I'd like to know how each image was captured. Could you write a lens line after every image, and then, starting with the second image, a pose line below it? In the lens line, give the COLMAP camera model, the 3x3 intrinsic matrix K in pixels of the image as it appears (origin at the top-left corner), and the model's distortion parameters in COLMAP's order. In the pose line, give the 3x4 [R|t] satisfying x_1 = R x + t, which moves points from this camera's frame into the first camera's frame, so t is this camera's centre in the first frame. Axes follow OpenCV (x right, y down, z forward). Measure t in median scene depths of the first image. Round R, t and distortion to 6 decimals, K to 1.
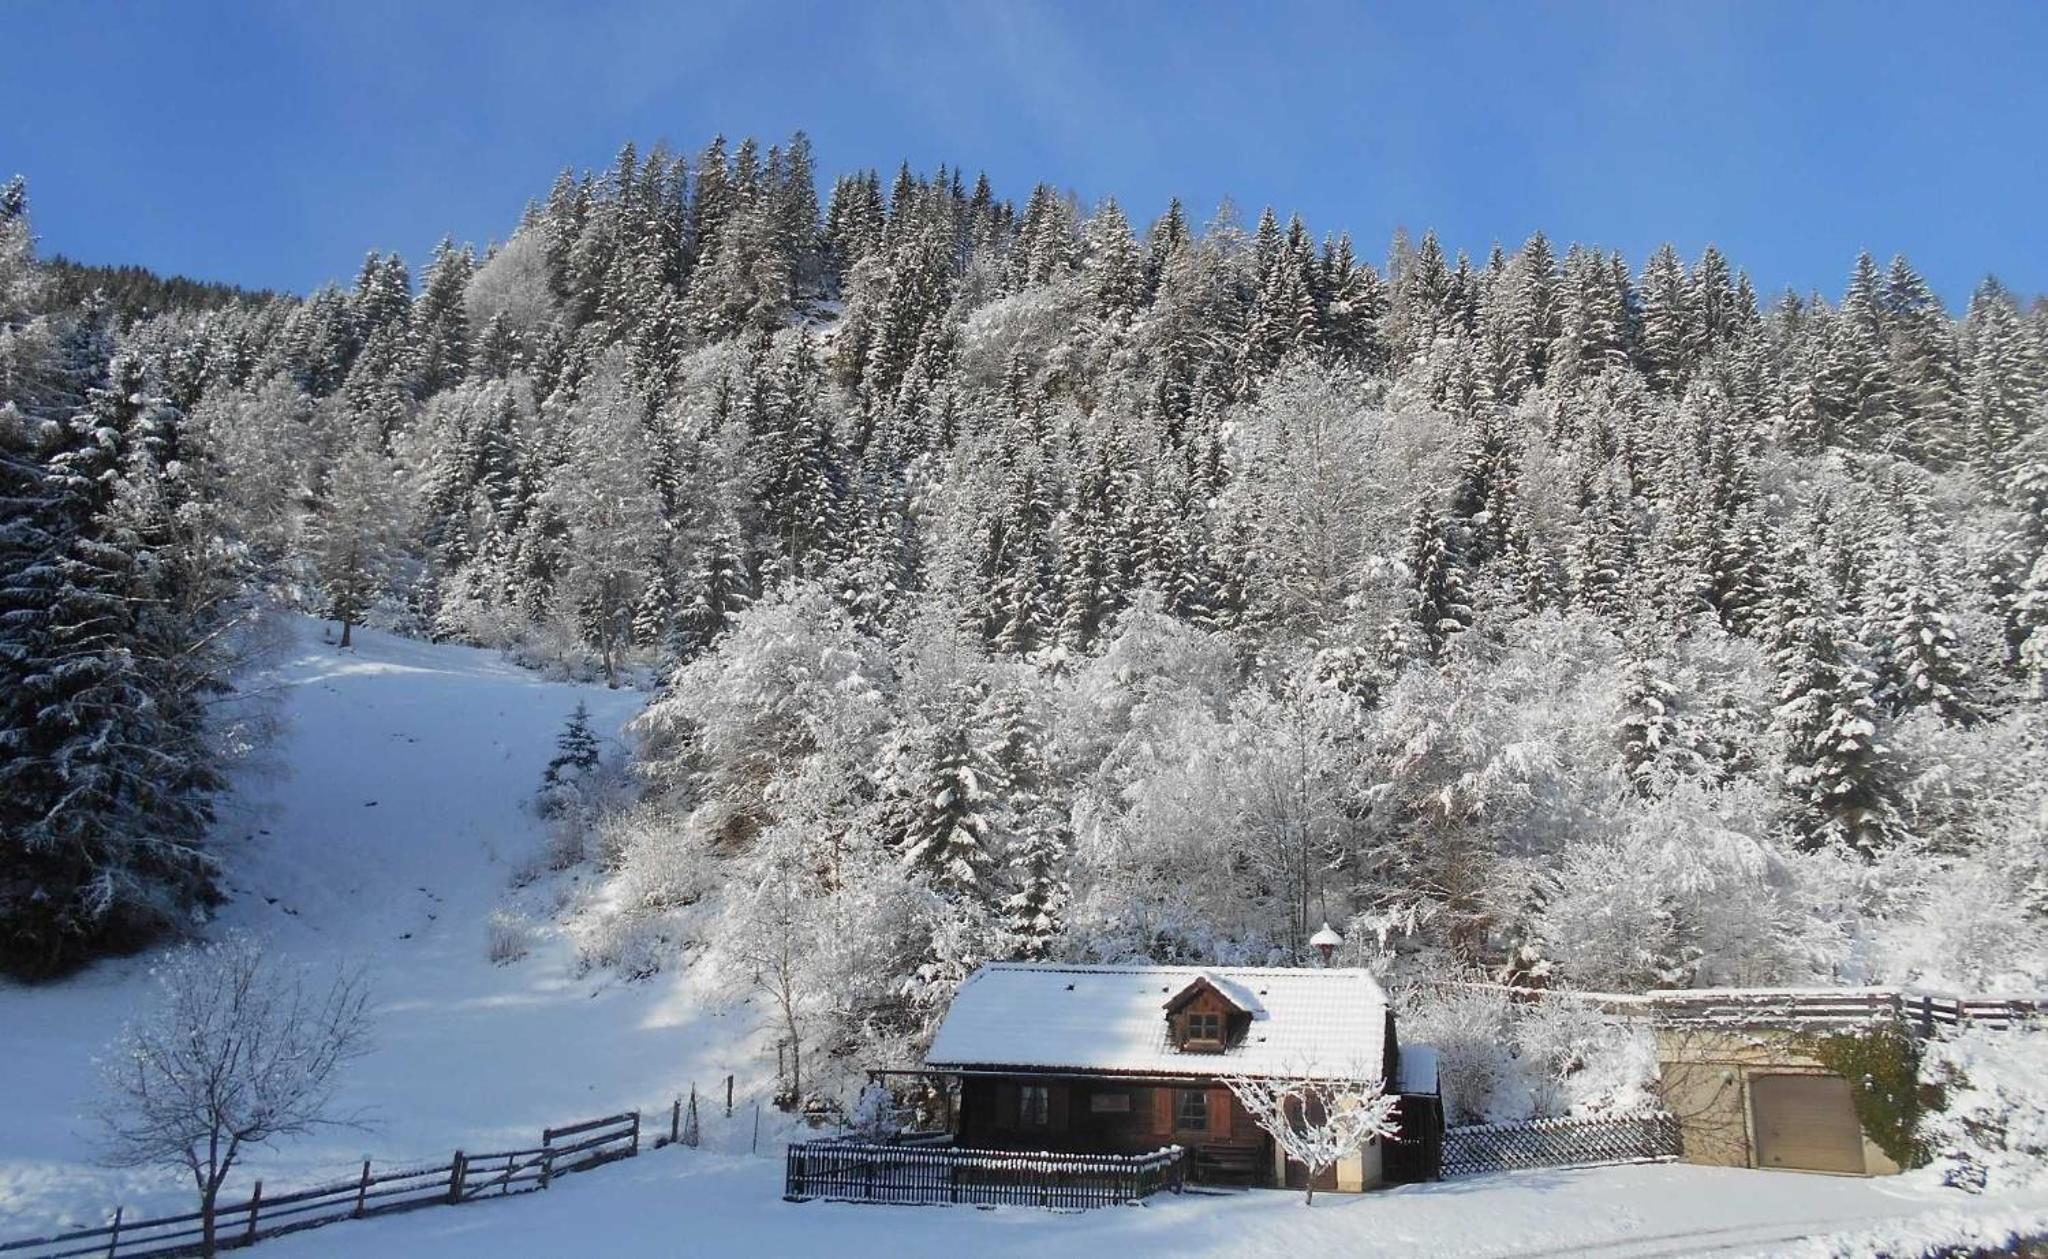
lens RADIAL K [[1612.7, 0, 992.1], [0, 1612.7, 482.0], [0, 0, 1]] dist [-0.054070, 0.060165]
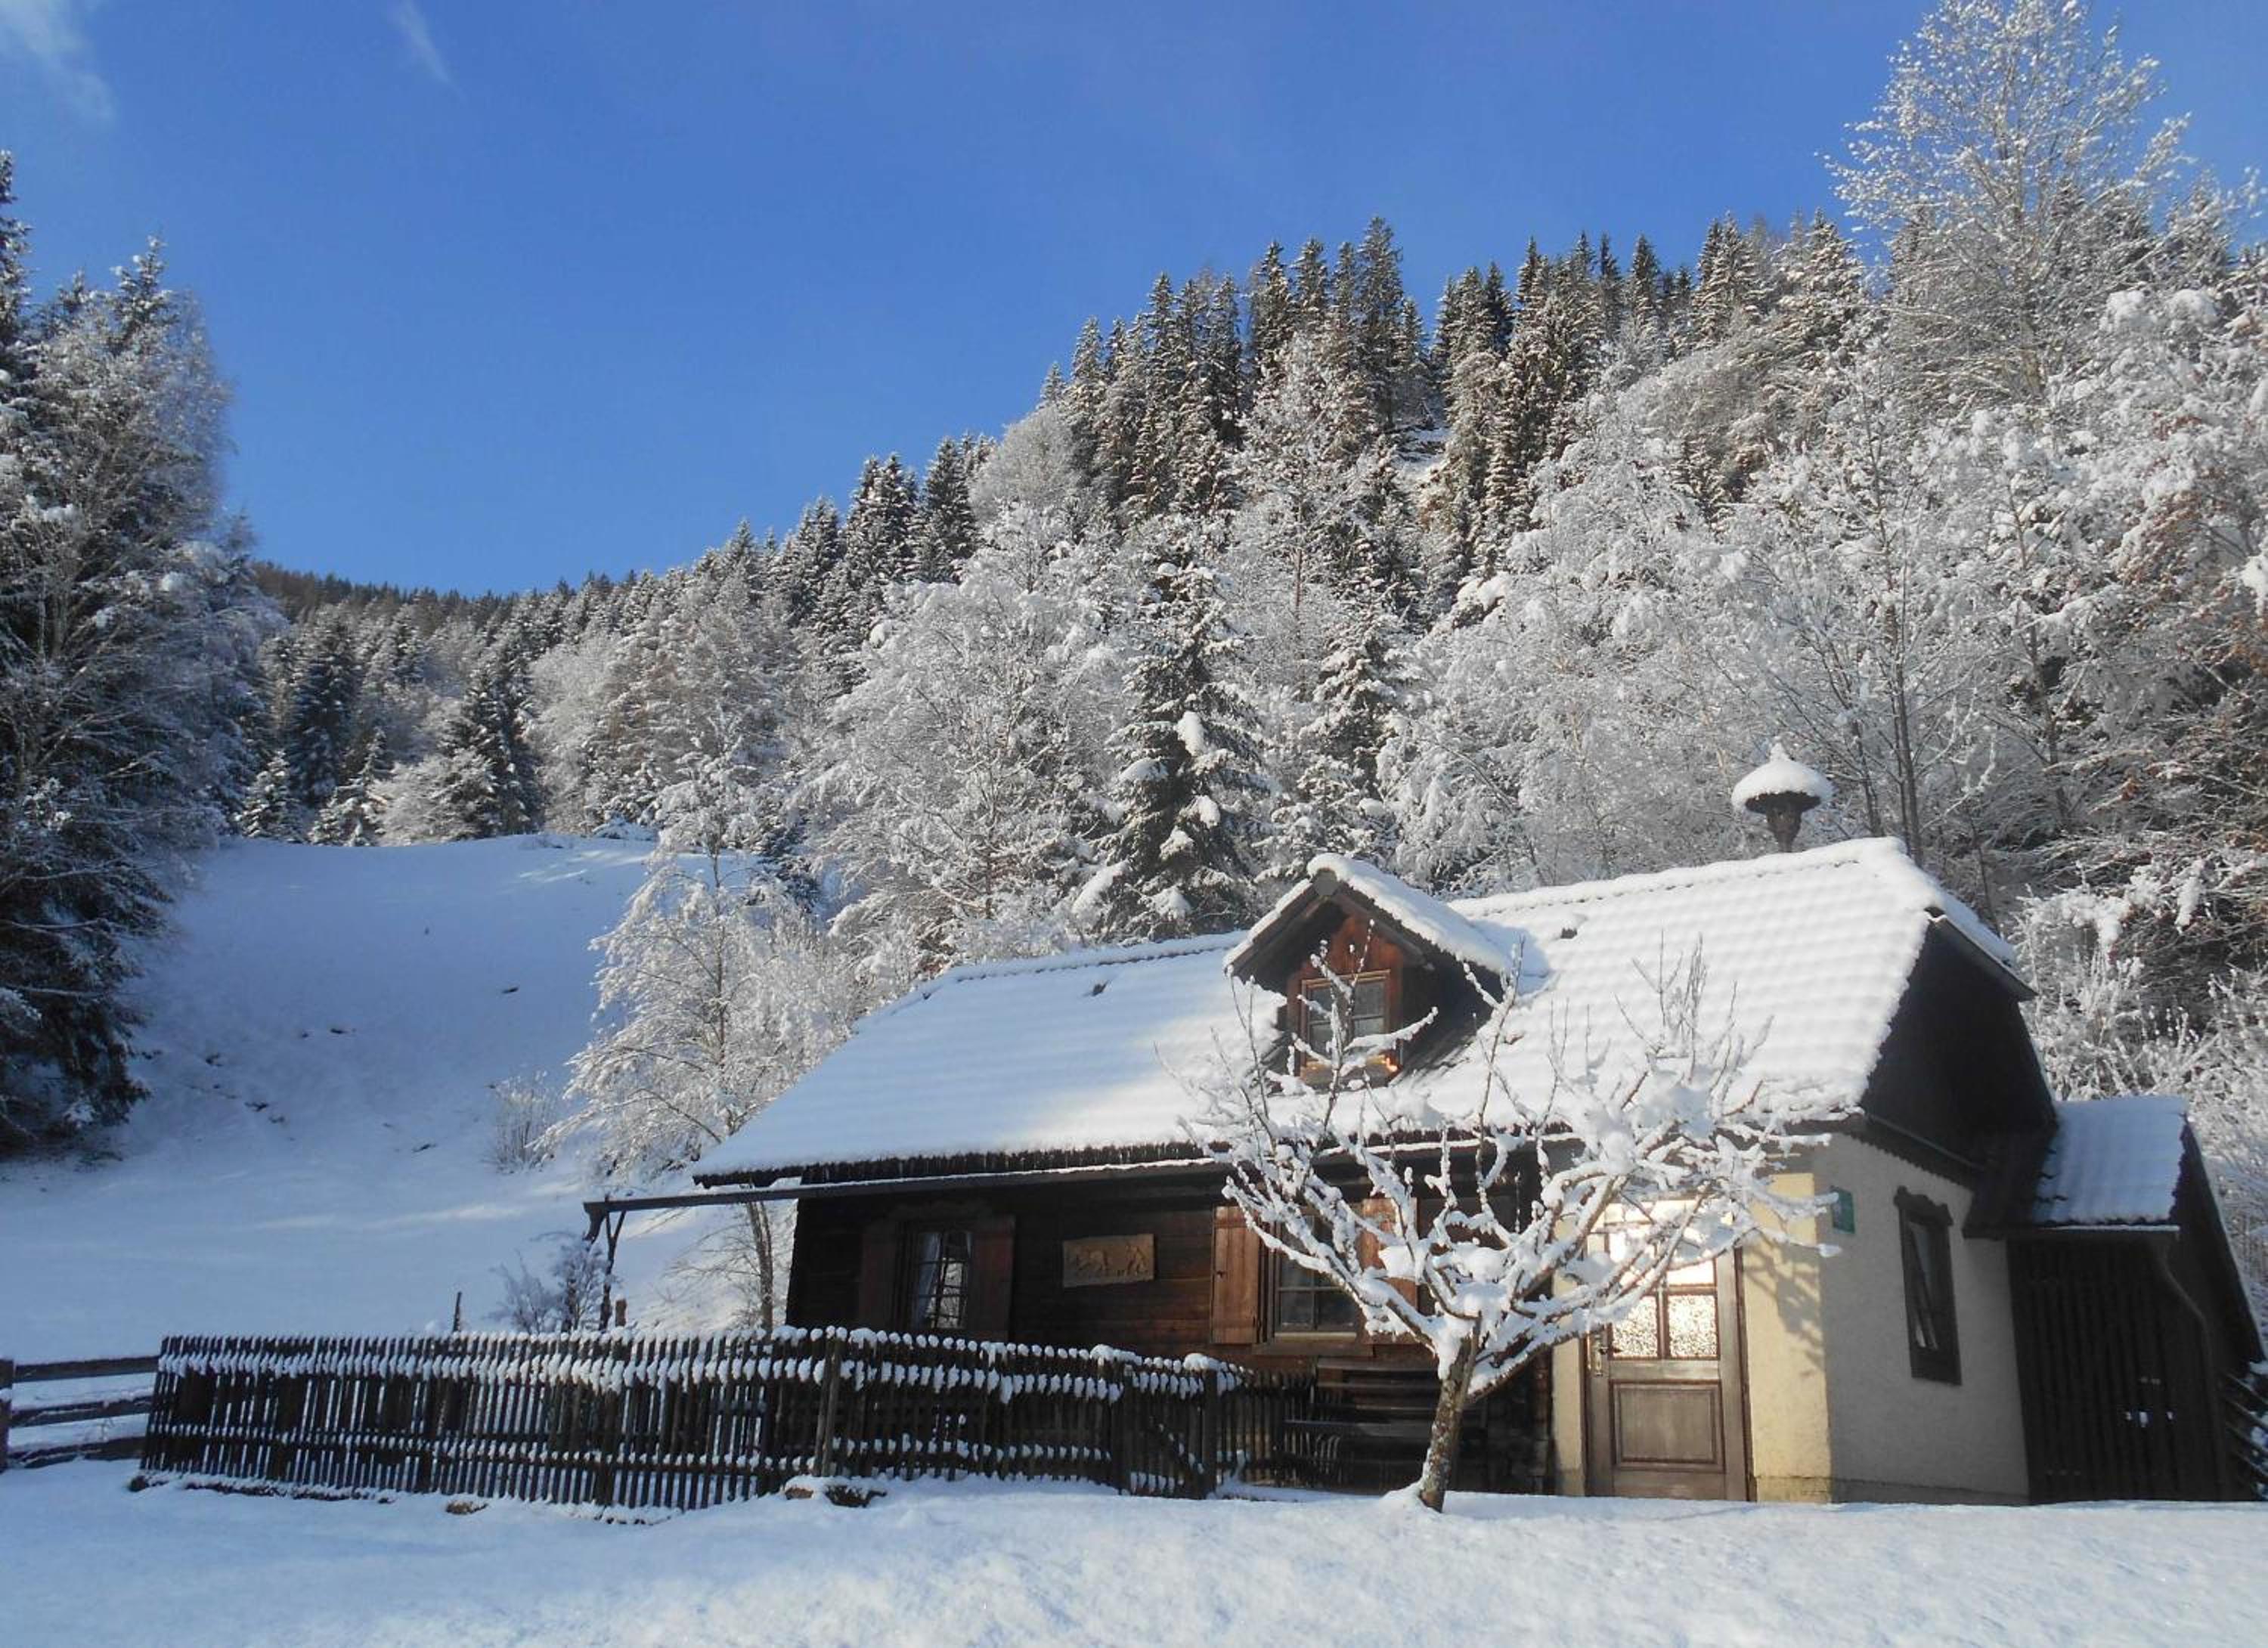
lens RADIAL K [[1940.0, 0, 1123.0], [0, 1940.0, 770.1], [0, 0, 1]] dist [-0.030422, 0.025679]
pose [[0.937687, -0.110807, -0.329340, 0.044424], [0.108081, 0.993785, -0.026636, 0.057795], [0.330245, -0.010619, 0.943836, 0.119033]]
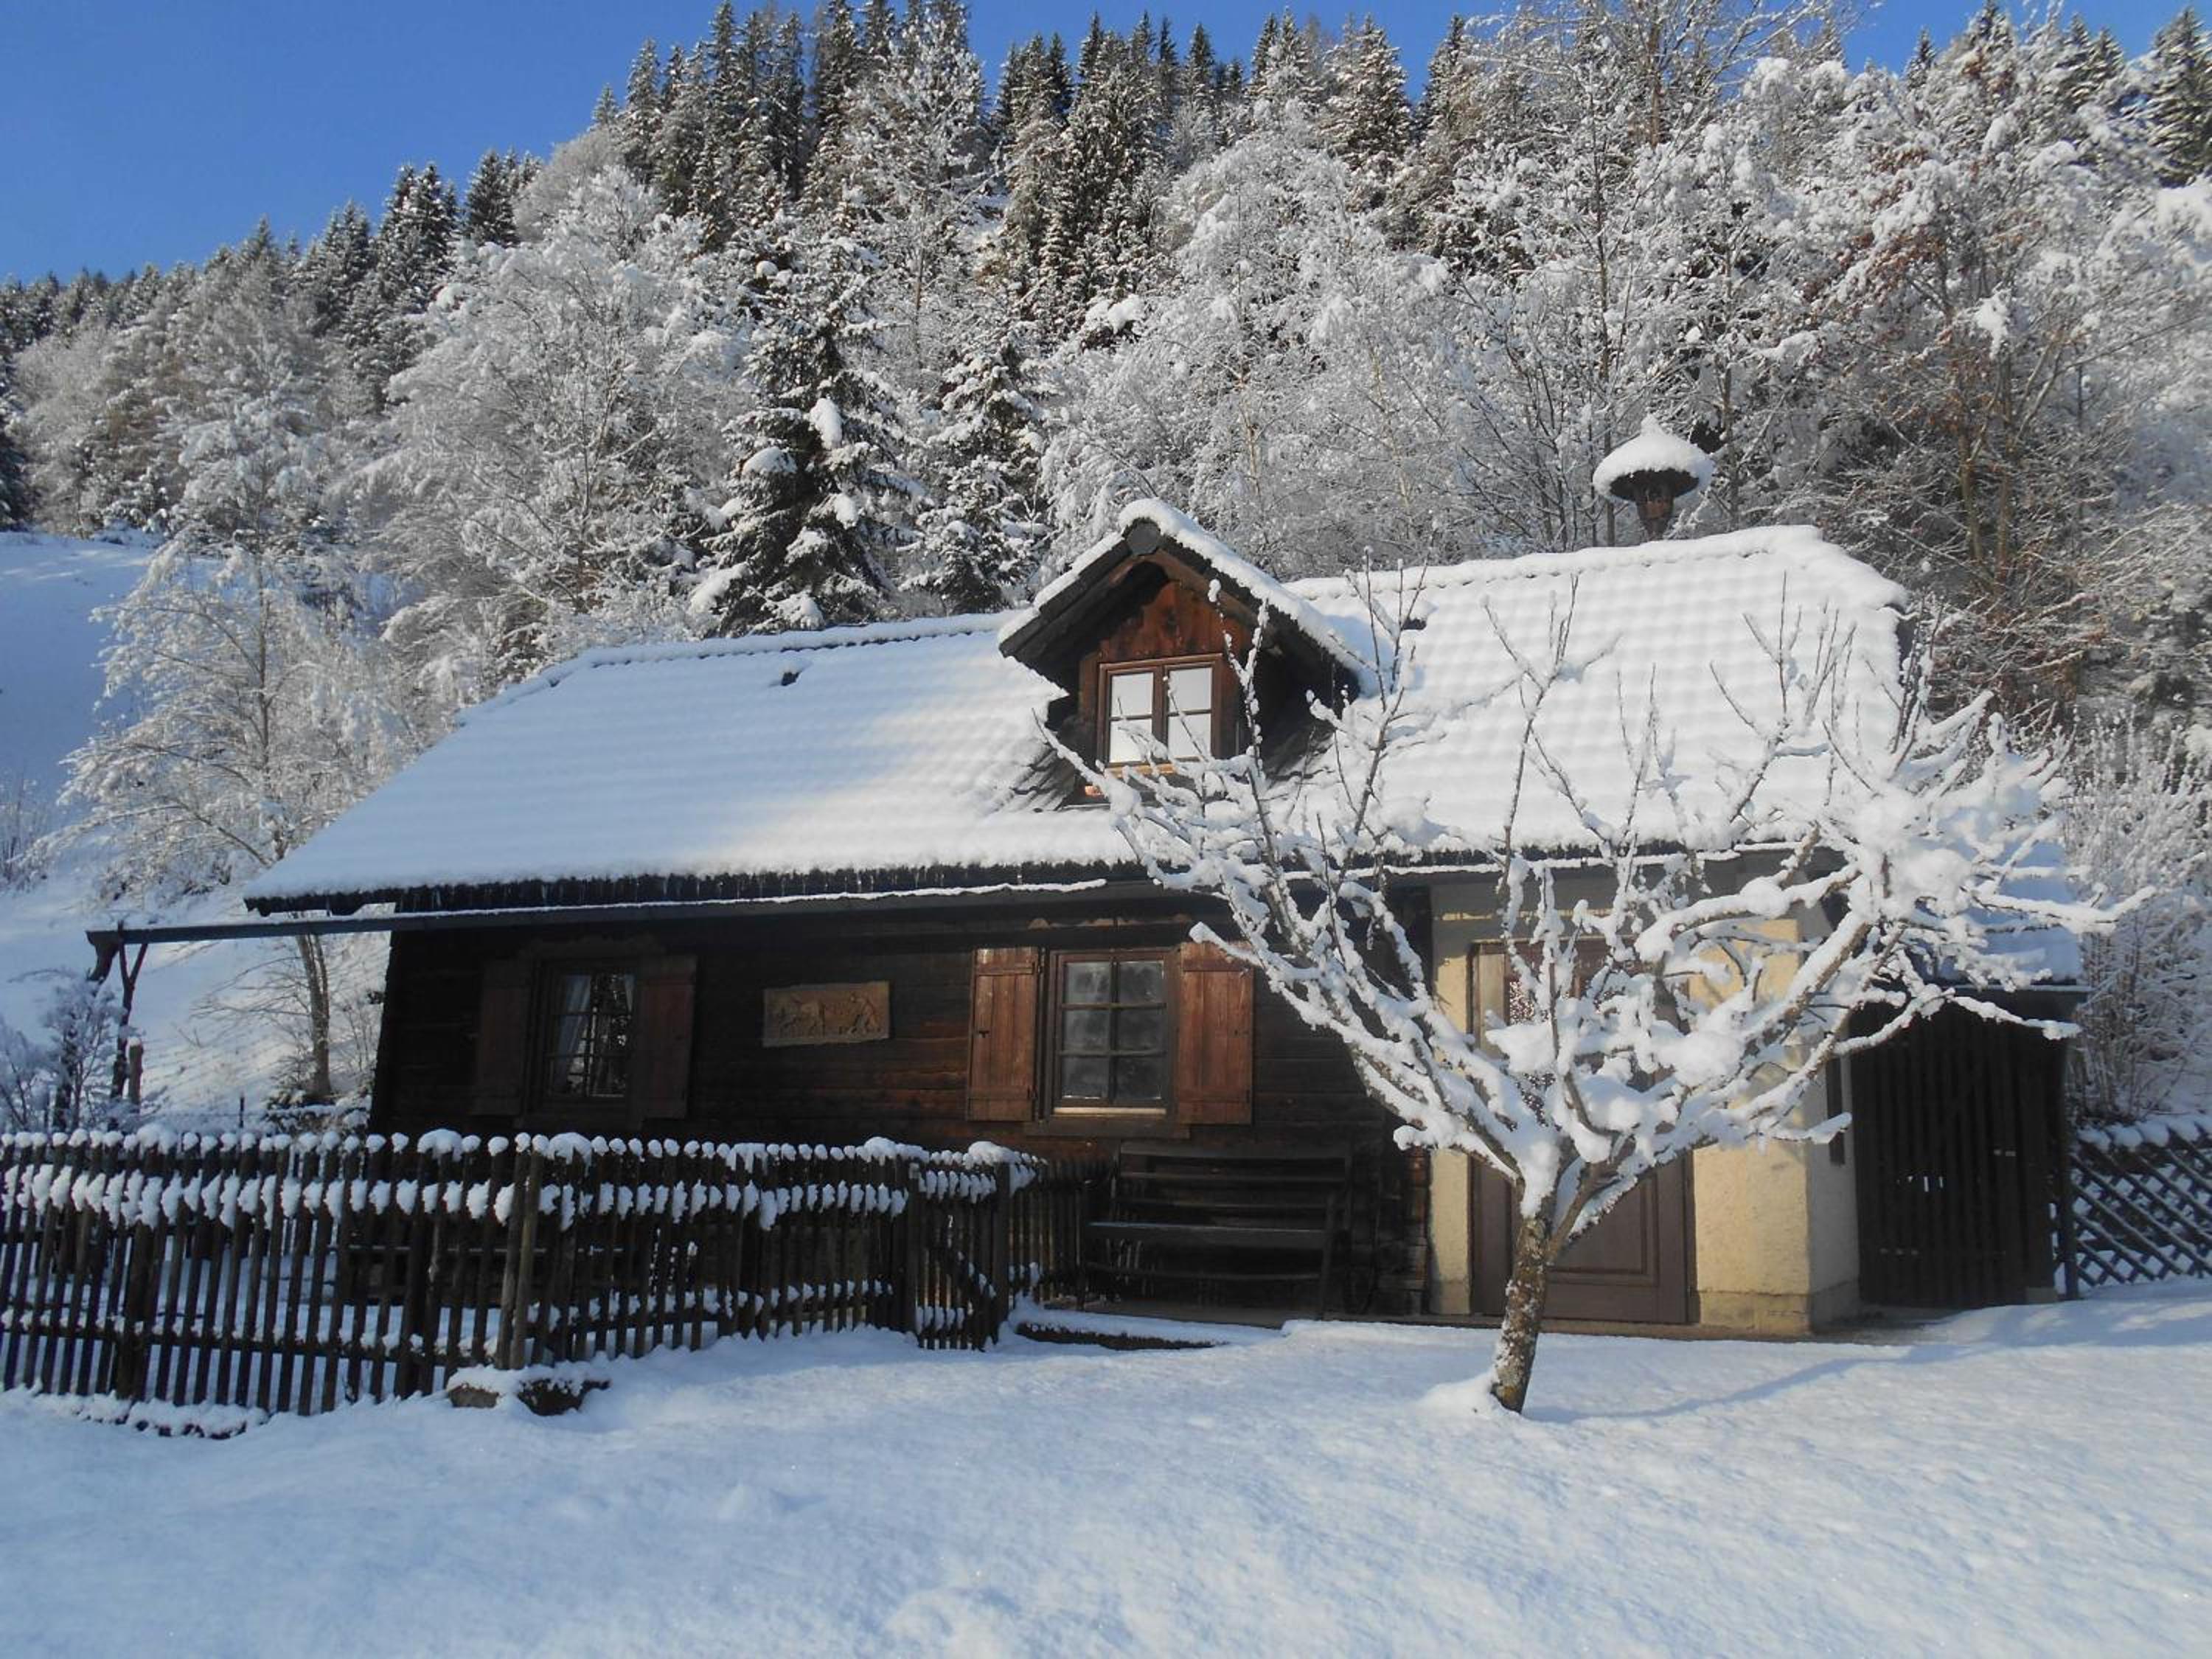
lens RADIAL K [[1824.8, 0, 1081.4], [0, 1824.8, 804.4], [0, 0, 1]] dist [-0.030620, 0.021523]
pose [[0.993005, -0.032227, -0.113592, 0.029916], [0.047793, 0.989405, 0.137091, 0.061515], [0.107971, -0.141561, 0.984024, 0.138834]]
